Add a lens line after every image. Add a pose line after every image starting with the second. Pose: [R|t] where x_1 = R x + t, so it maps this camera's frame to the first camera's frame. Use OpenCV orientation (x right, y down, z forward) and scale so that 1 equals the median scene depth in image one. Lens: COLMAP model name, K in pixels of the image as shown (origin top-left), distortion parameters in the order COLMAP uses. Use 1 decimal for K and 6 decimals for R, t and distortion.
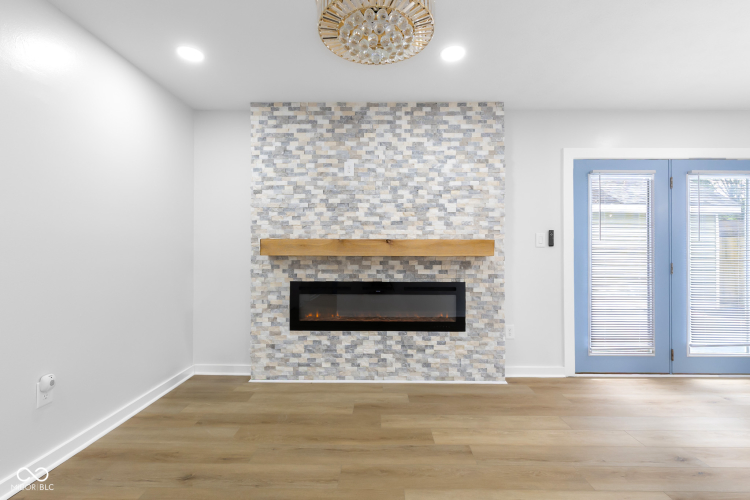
lens RADIAL K [[335.9, 0, 374.3], [0, 335.9, 246.6], [0, 0, 1]] dist [-0.003644, -0.000219]
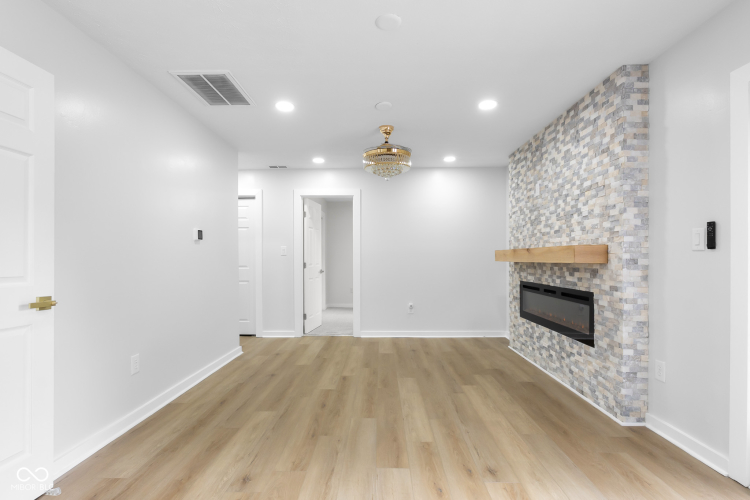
lens RADIAL K [[370.5, 0, 374.2], [0, 370.5, 261.7], [0, 0, 1]] dist [-0.000170, -0.000015]
pose [[-0.007041, 0.006561, -0.999954, 1.253135], [0.018455, 0.999809, 0.006430, 0.006813], [0.999805, -0.018409, -0.007161, 0.424487]]
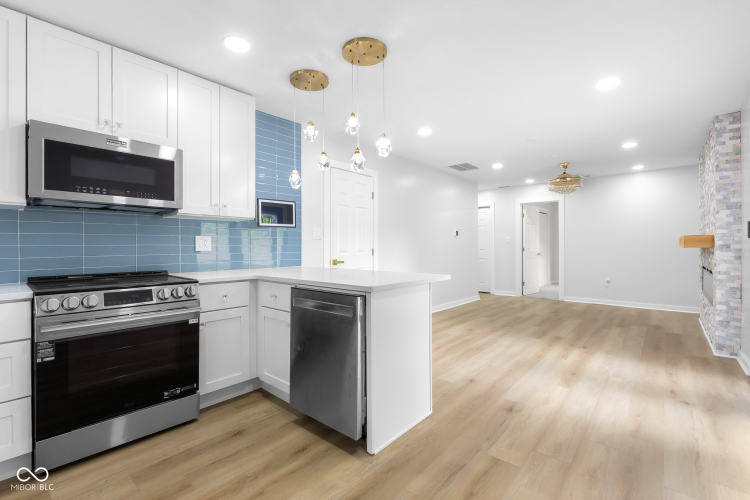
lens RADIAL K [[335.9, 0, 374.3], [0, 335.9, 246.6], [0, 0, 1]] dist [-0.003644, -0.000219]
pose [[-0.644588, 0.002161, -0.764527, 2.047638], [0.015081, 0.999837, -0.009888, 0.017120], [0.764382, -0.017903, -0.644516, 0.835334]]
